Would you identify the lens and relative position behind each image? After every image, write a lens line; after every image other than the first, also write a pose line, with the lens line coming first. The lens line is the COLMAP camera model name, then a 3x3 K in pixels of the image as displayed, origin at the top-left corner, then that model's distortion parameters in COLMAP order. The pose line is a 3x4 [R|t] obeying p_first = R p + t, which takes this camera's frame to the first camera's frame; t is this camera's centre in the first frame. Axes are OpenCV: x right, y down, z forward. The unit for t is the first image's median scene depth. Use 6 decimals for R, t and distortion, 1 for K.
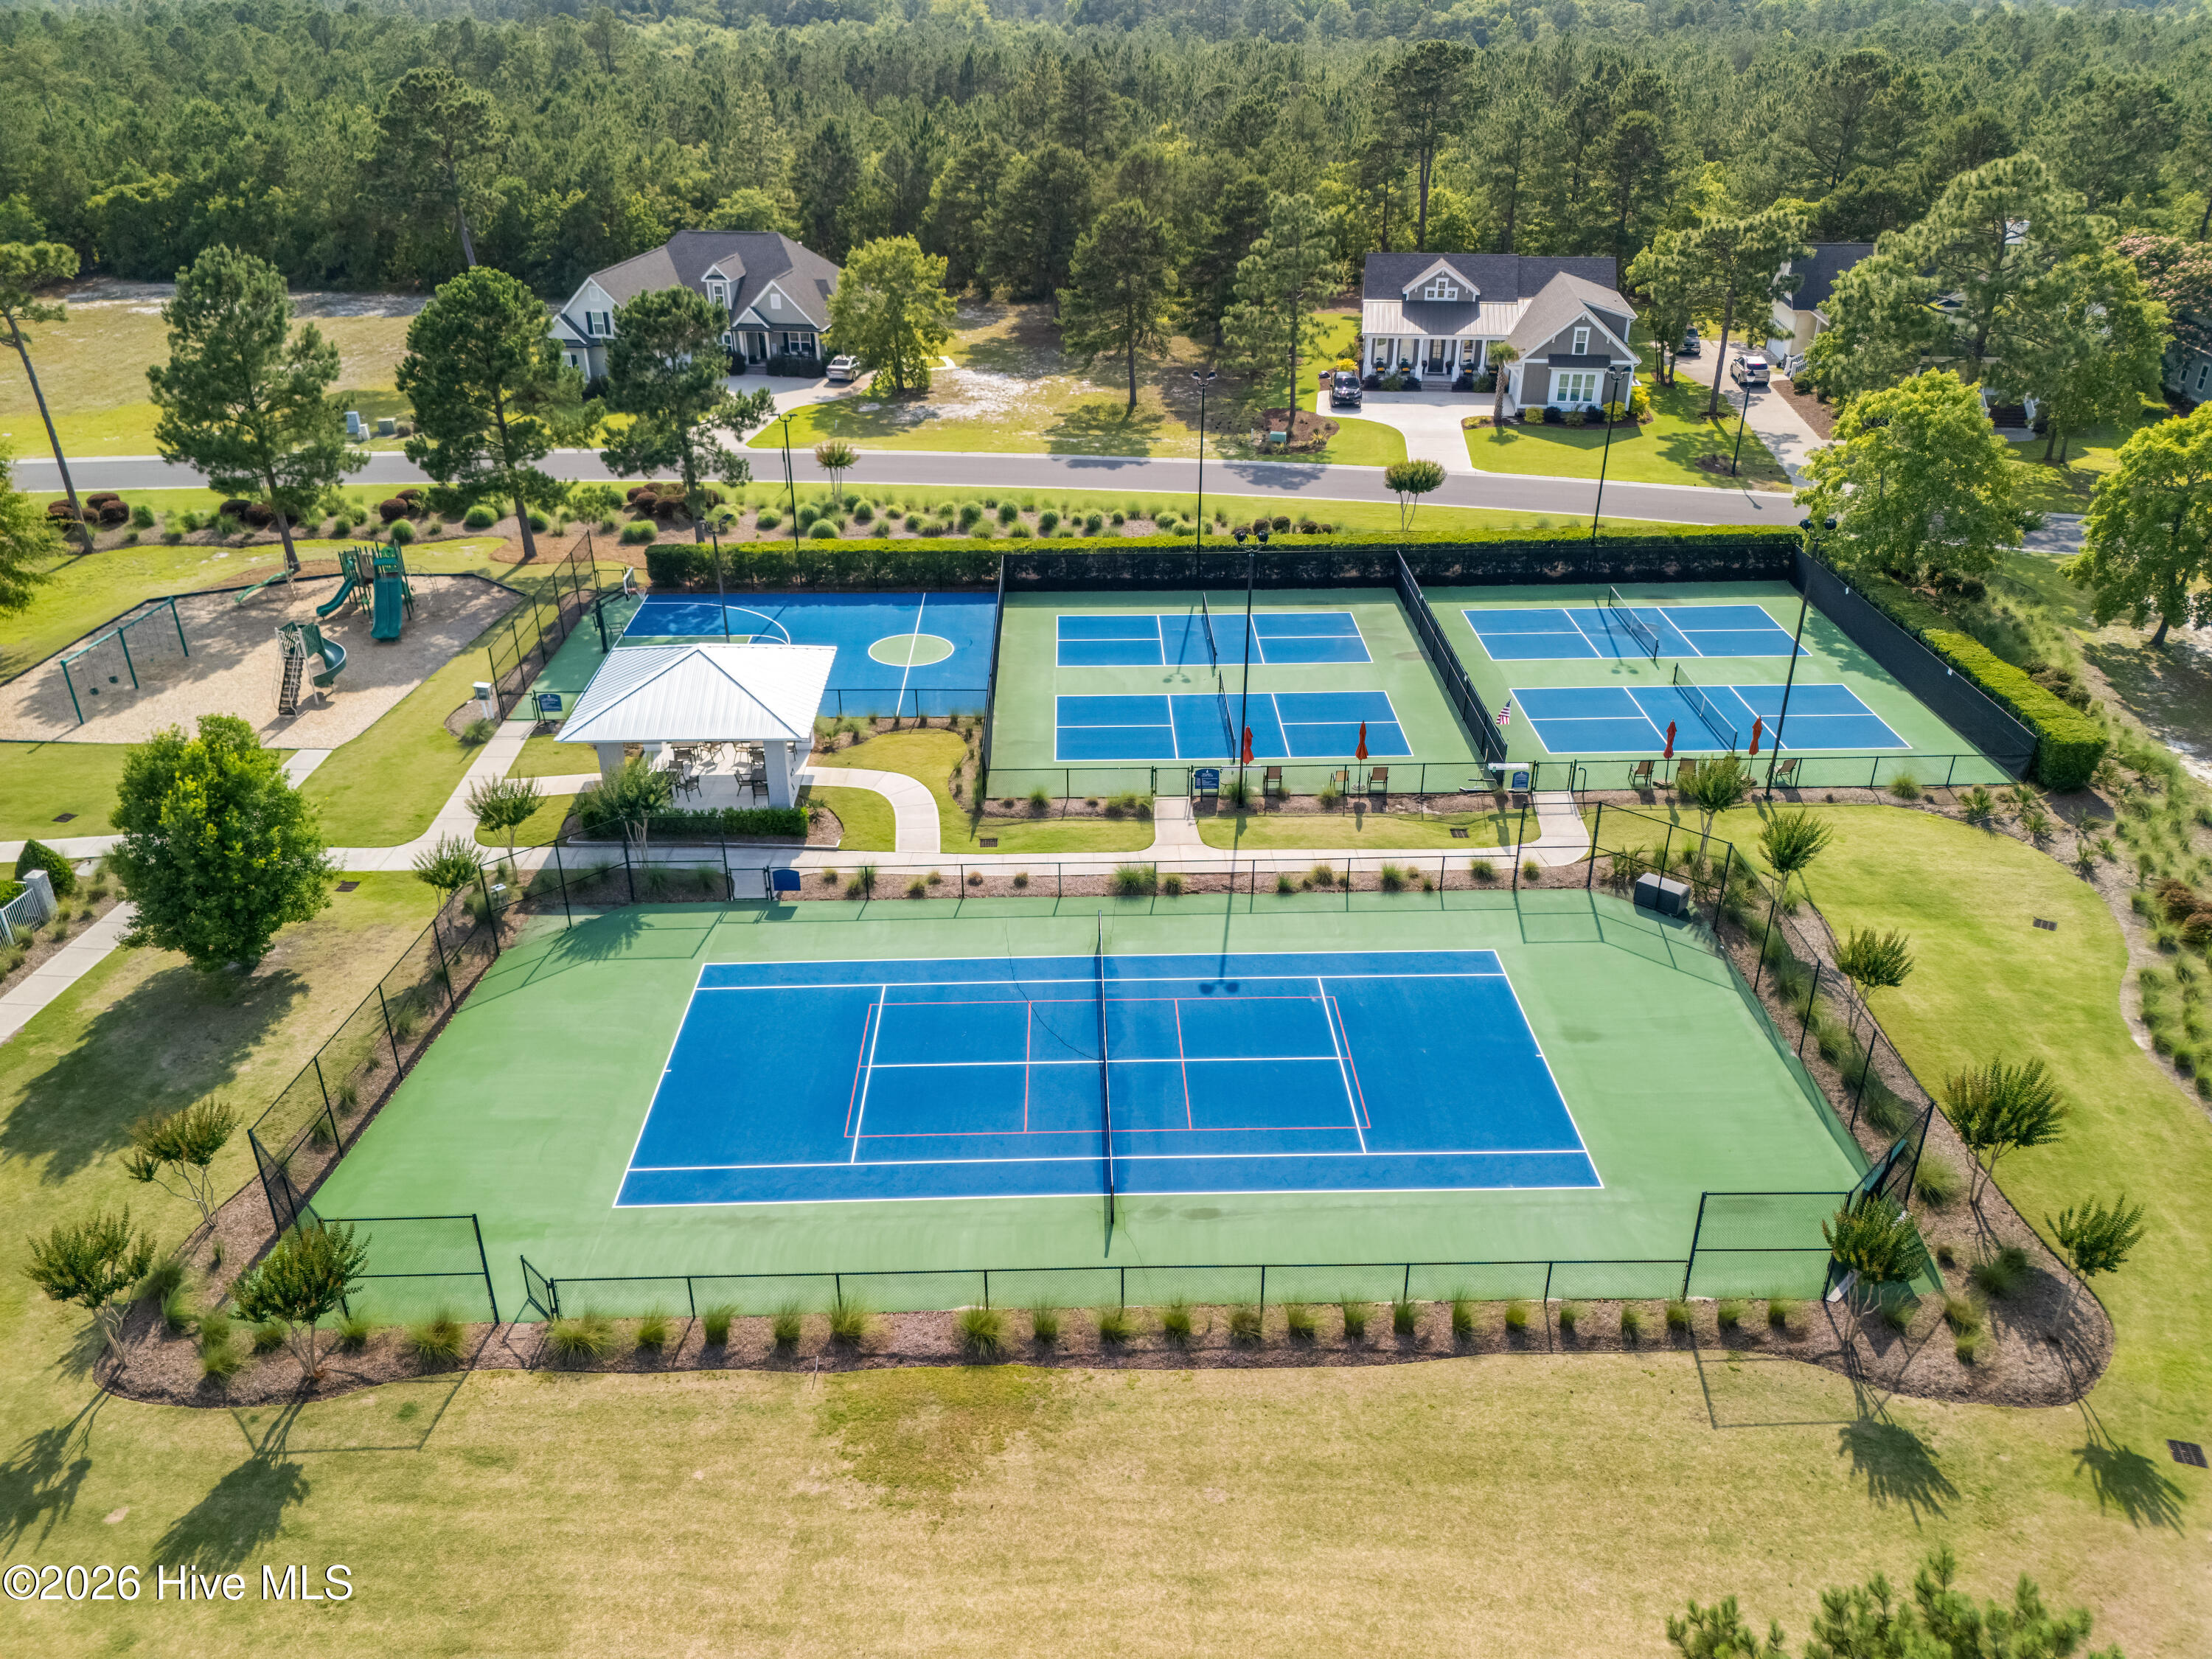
lens RADIAL K [[1691.0, 0, 1106.0], [0, 1691.0, 829.5], [0, 0, 1]] dist [0.049891, -0.003637]
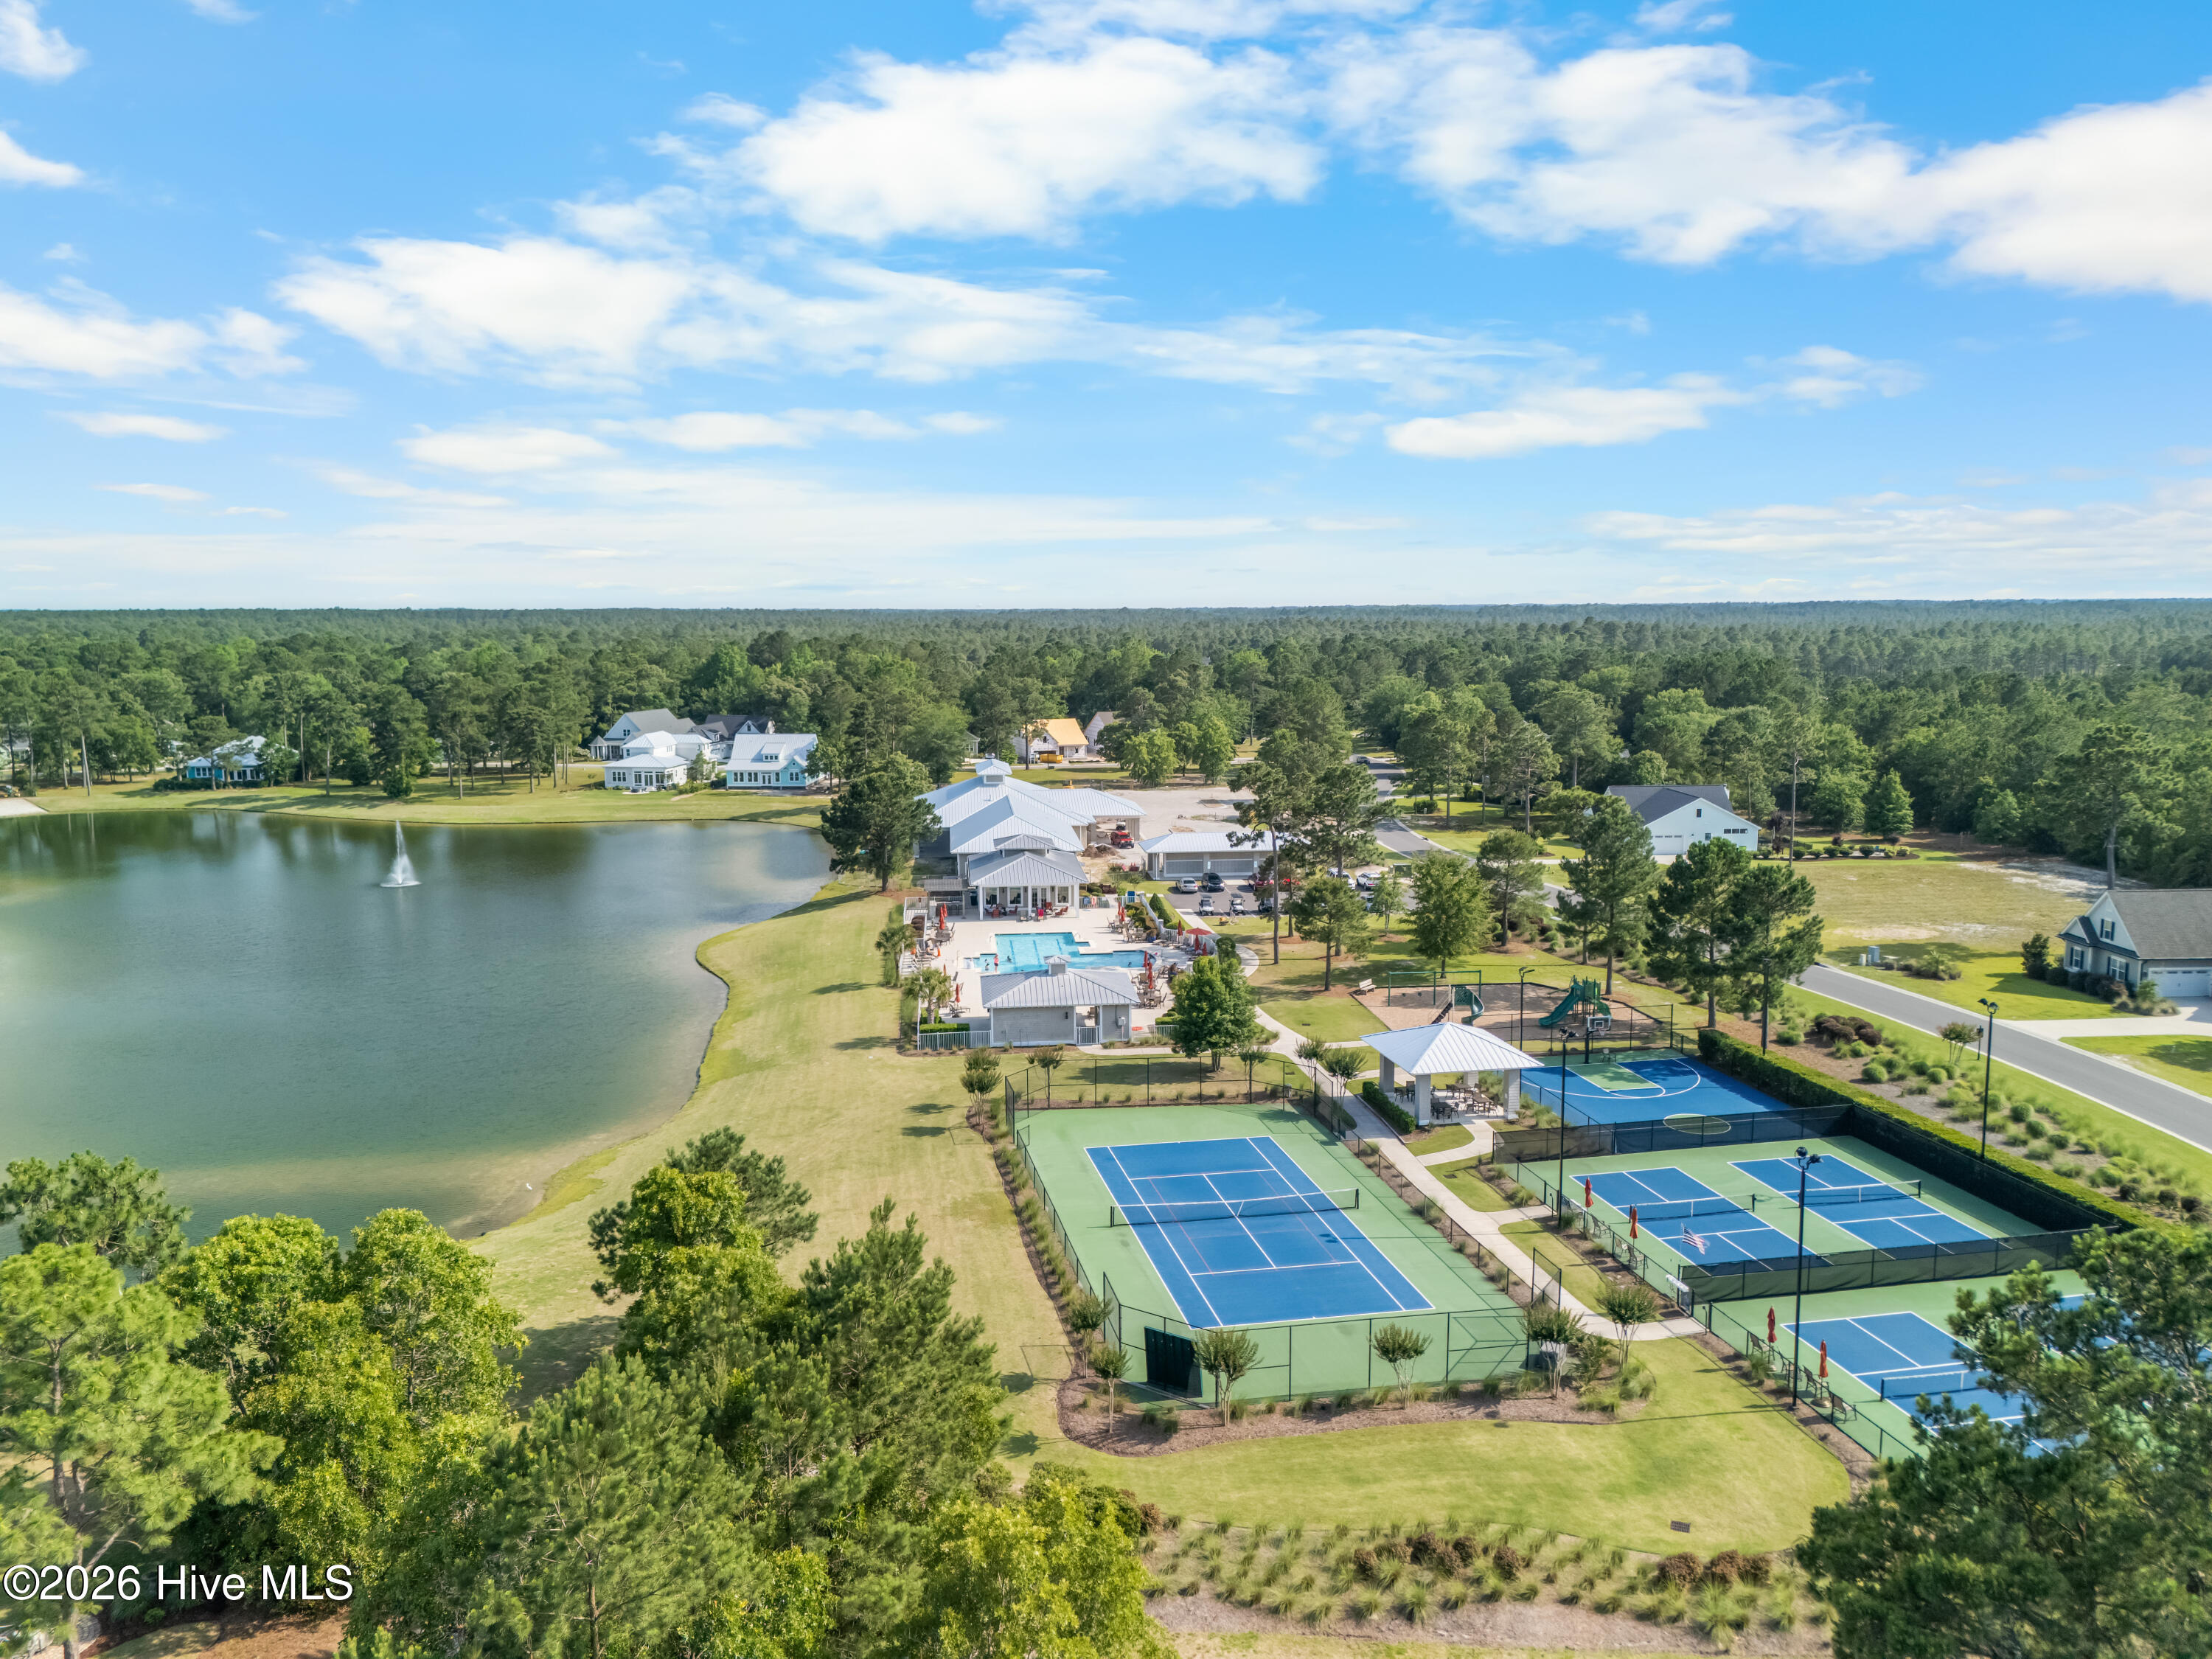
lens RADIAL K [[1691.0, 0, 1106.0], [0, 1691.0, 829.5], [0, 0, 1]] dist [0.049891, -0.003637]
pose [[0.160257, 0.133319, -0.978031, 1.303702], [-0.440141, 0.896531, 0.050089, -0.207161], [0.883512, 0.422444, 0.202354, 0.226614]]
